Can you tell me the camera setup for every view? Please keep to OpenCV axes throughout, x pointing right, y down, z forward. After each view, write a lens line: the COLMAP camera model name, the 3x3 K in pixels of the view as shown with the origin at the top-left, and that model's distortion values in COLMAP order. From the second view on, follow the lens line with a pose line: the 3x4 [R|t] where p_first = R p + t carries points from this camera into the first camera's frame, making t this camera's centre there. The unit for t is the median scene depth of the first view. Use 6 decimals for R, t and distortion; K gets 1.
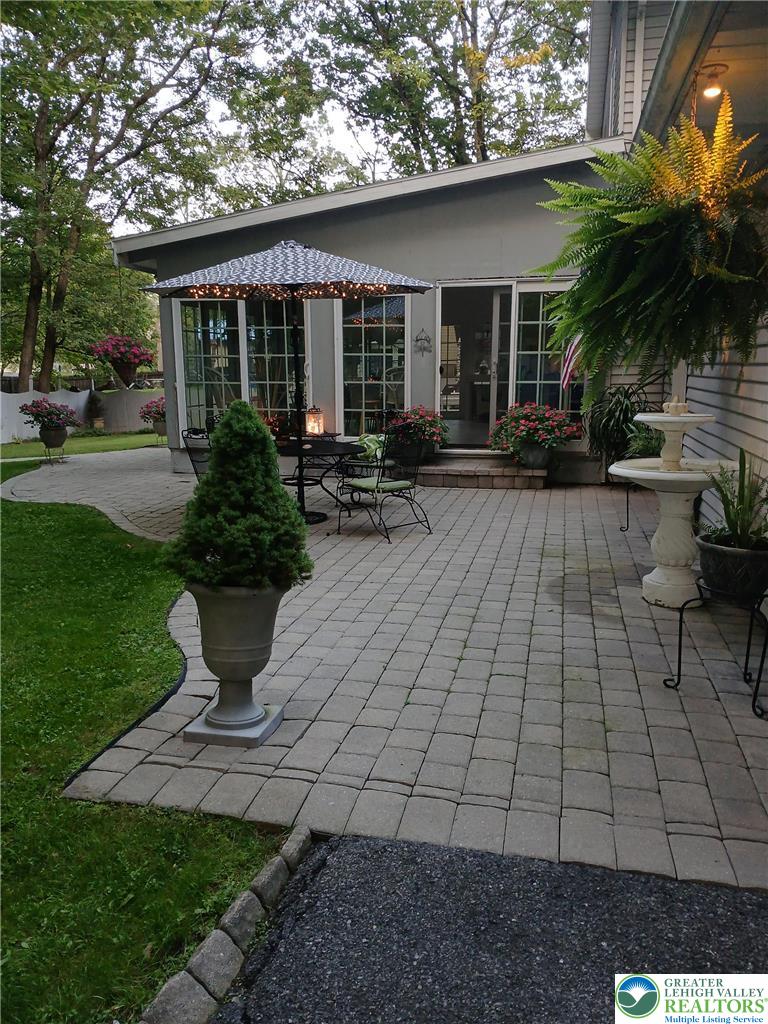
lens RADIAL K [[764.3, 0, 379.4], [0, 764.3, 508.7], [0, 0, 1]] dist [0.042940, -0.096594]
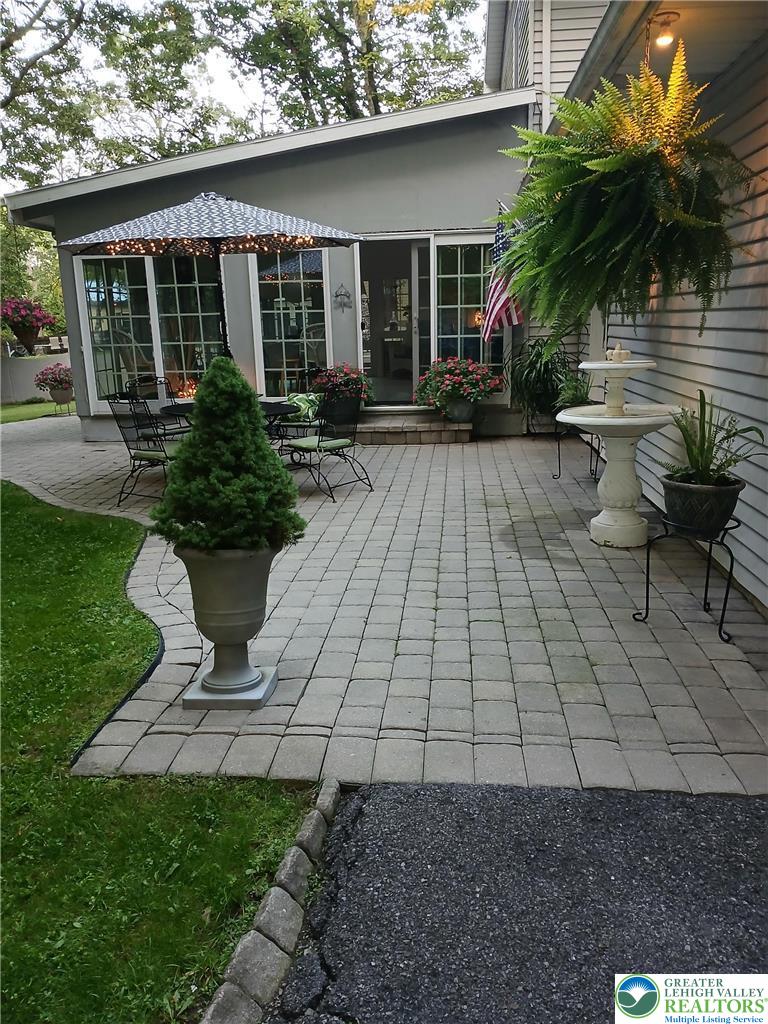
lens RADIAL K [[764.3, 0, 379.4], [0, 764.3, 508.7], [0, 0, 1]] dist [0.042940, -0.096594]
pose [[0.991020, -0.053668, 0.122469, -0.103875], [0.047329, 0.997414, 0.054095, 0.005590], [-0.125055, -0.047812, 0.990997, 0.008324]]
